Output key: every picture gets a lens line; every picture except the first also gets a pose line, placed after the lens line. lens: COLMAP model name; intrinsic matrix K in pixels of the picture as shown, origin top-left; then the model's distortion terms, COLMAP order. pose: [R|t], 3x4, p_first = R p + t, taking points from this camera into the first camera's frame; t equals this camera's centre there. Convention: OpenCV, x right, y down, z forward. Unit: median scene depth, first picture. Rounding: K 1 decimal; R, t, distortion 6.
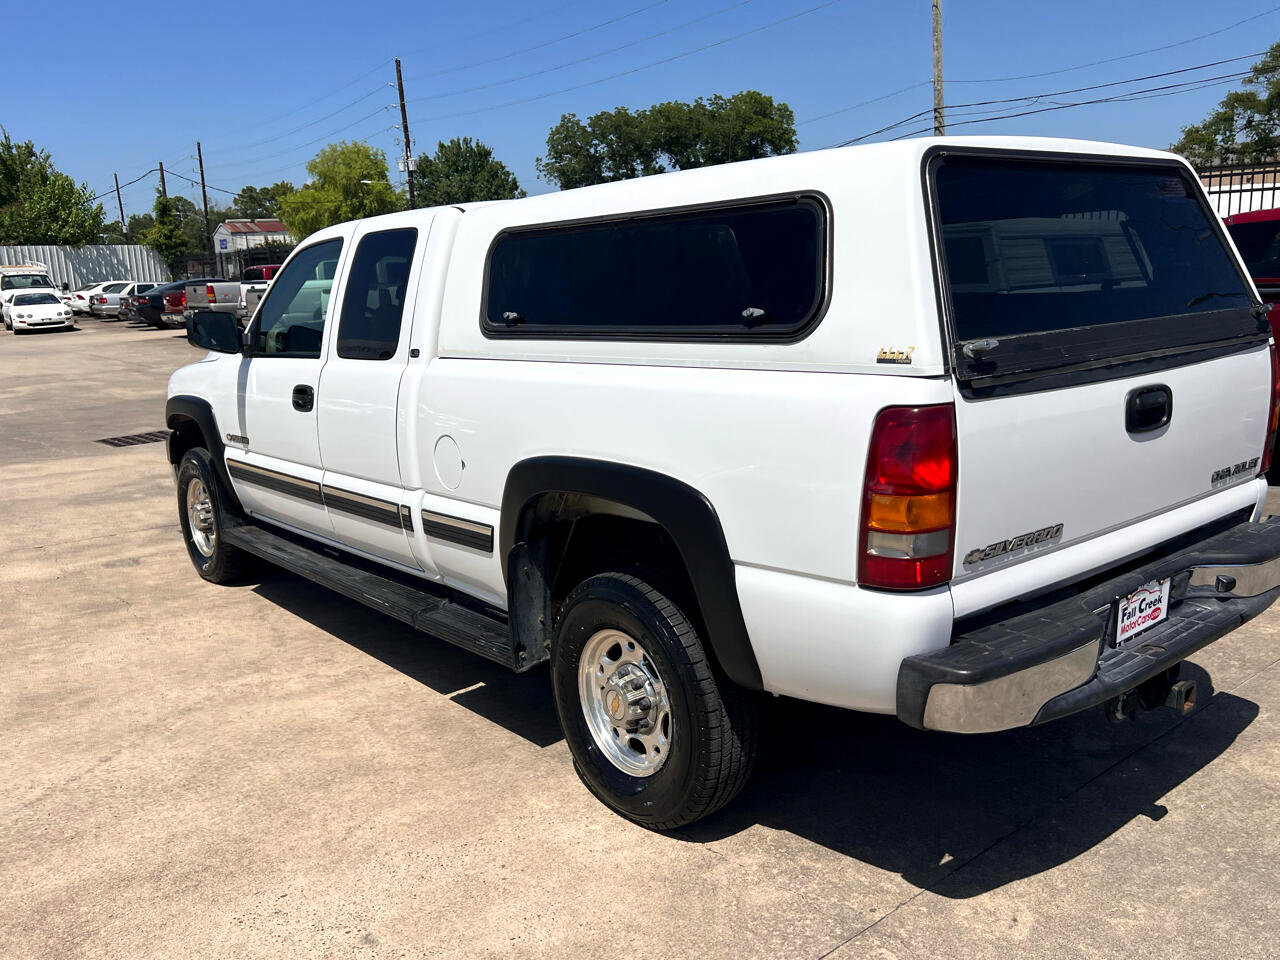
lens RADIAL K [[1082.6, 0, 641.1], [0, 1082.6, 483.1], [0, 0, 1]] dist [0.029322, -0.025531]
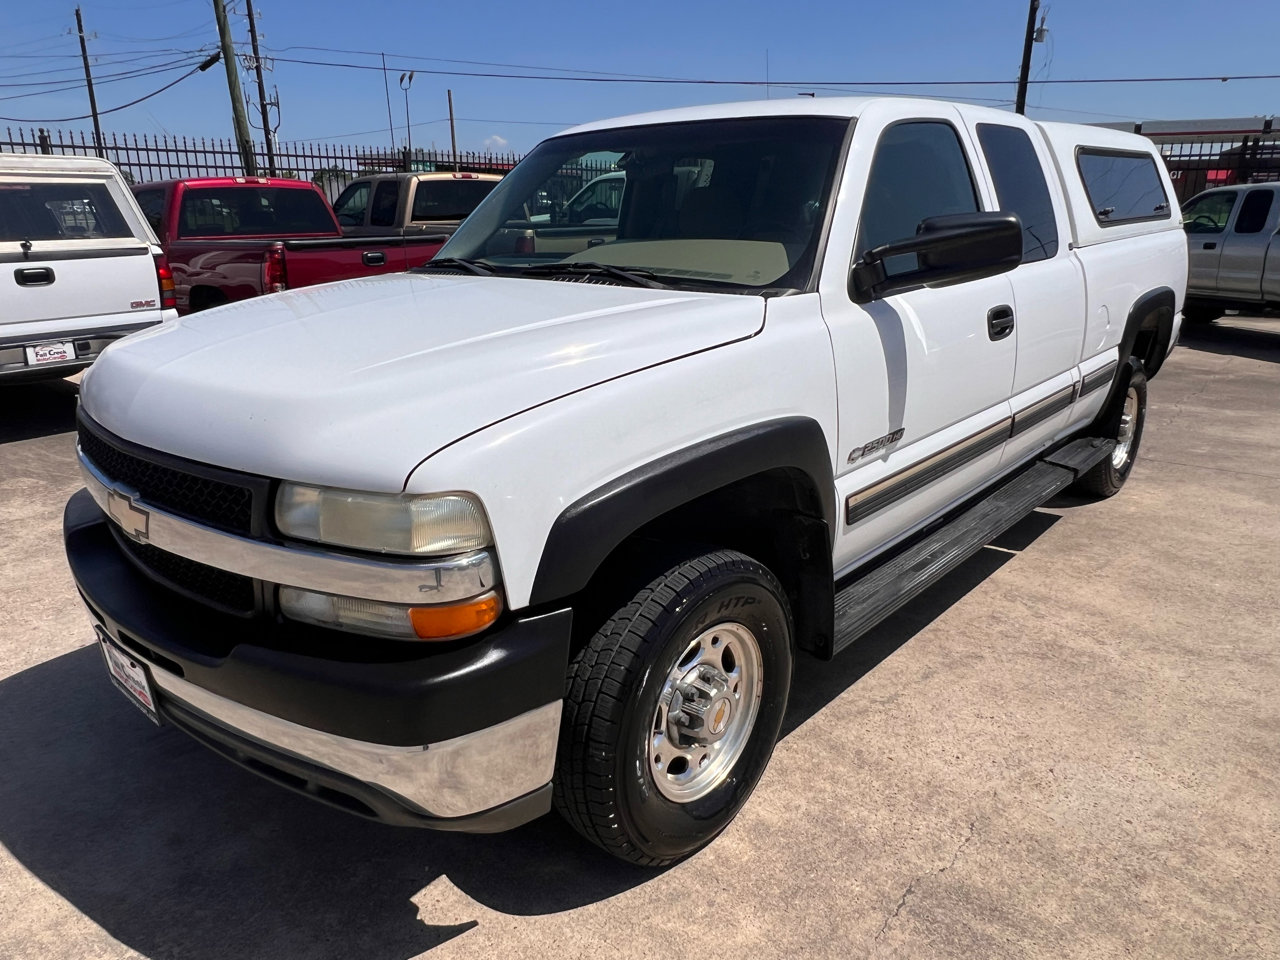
lens RADIAL K [[884.2, 0, 636.9], [0, 884.2, 475.7], [0, 0, 1]] dist [-0.006776, 0.003658]
pose [[-0.144757, -0.245164, 0.958614, -1.143645], [0.212661, 0.938469, 0.272125, -0.255340], [-0.966344, 0.243251, -0.083713, 1.653108]]
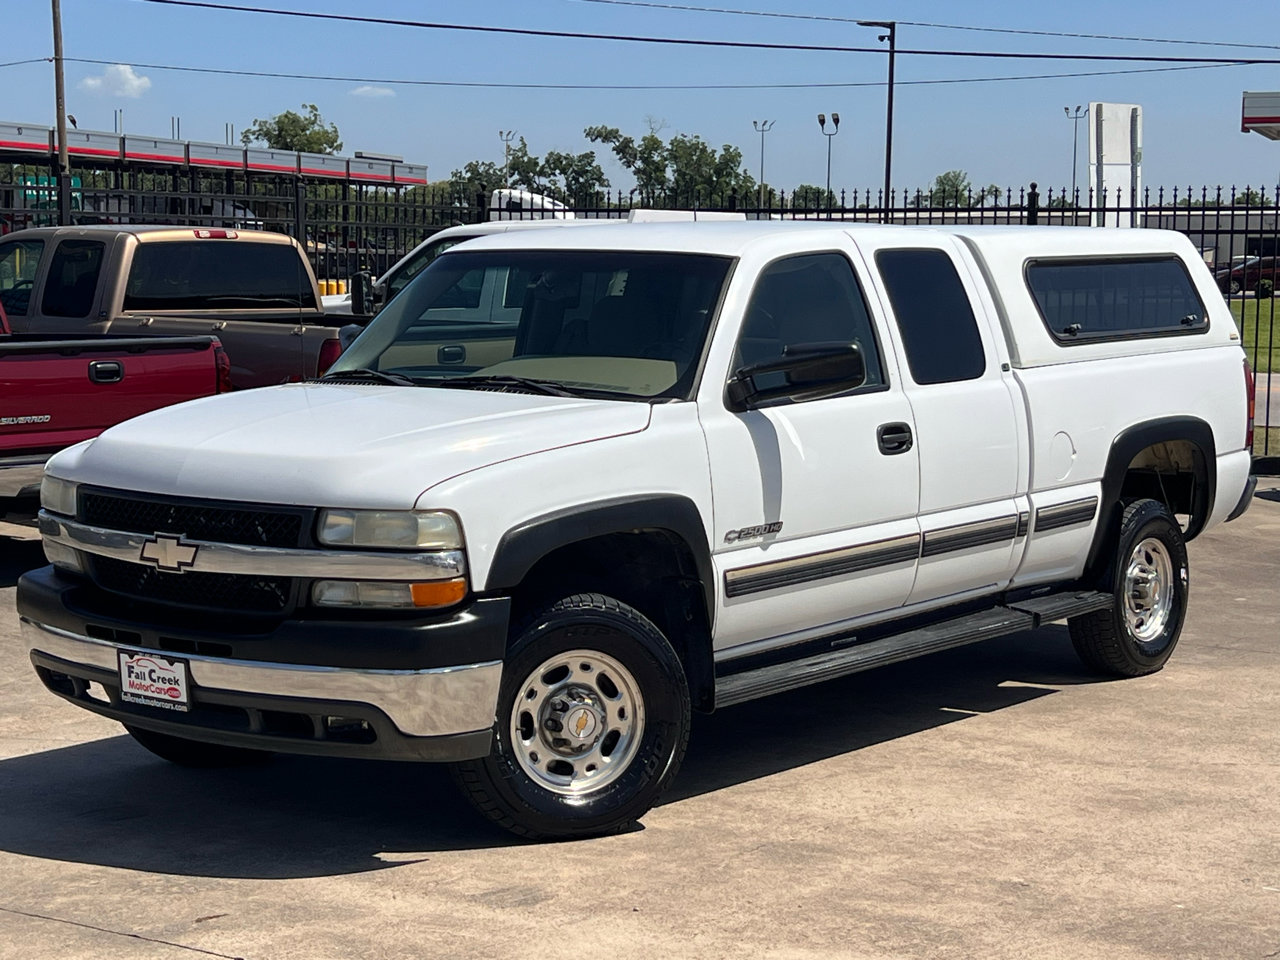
lens RADIAL K [[2332.2, 0, 637.1], [0, 2332.2, 482.2], [0, 0, 1]] dist [0.231880, -0.799685]
pose [[-0.205448, -0.055418, 0.977098, -2.503046], [0.195191, 0.976016, 0.096398, -0.317312], [-0.959006, 0.210525, -0.189704, 1.894489]]
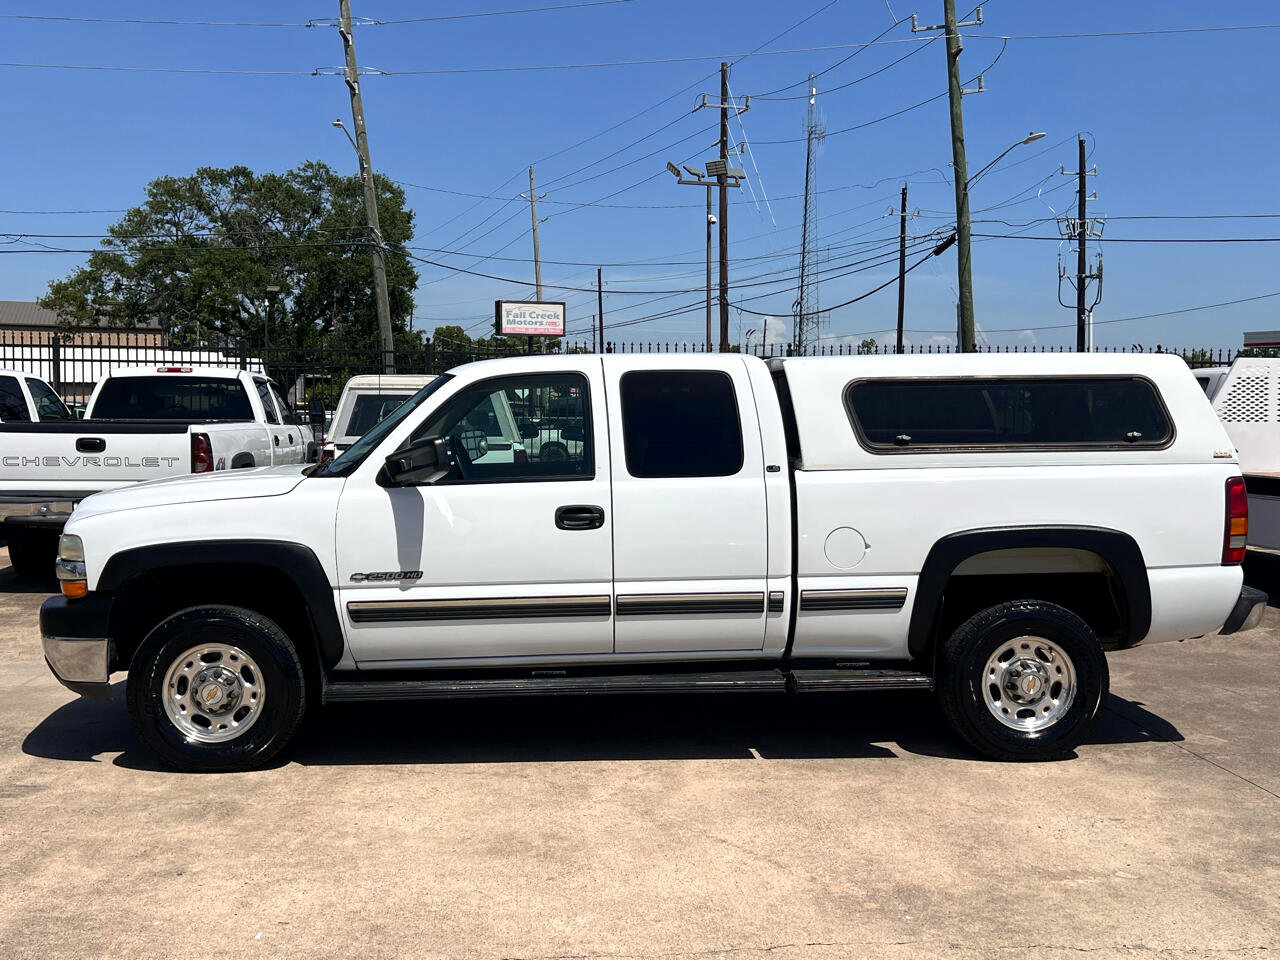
lens RADIAL K [[1277.9, 0, 642.2], [0, 1277.9, 481.7], [0, 0, 1]] dist [0.096619, -0.206191]
pose [[0.586056, -0.002851, 0.810266, -1.577744], [0.131975, 0.986976, -0.091984, 0.011836], [-0.799451, 0.160843, 0.578799, 0.278107]]
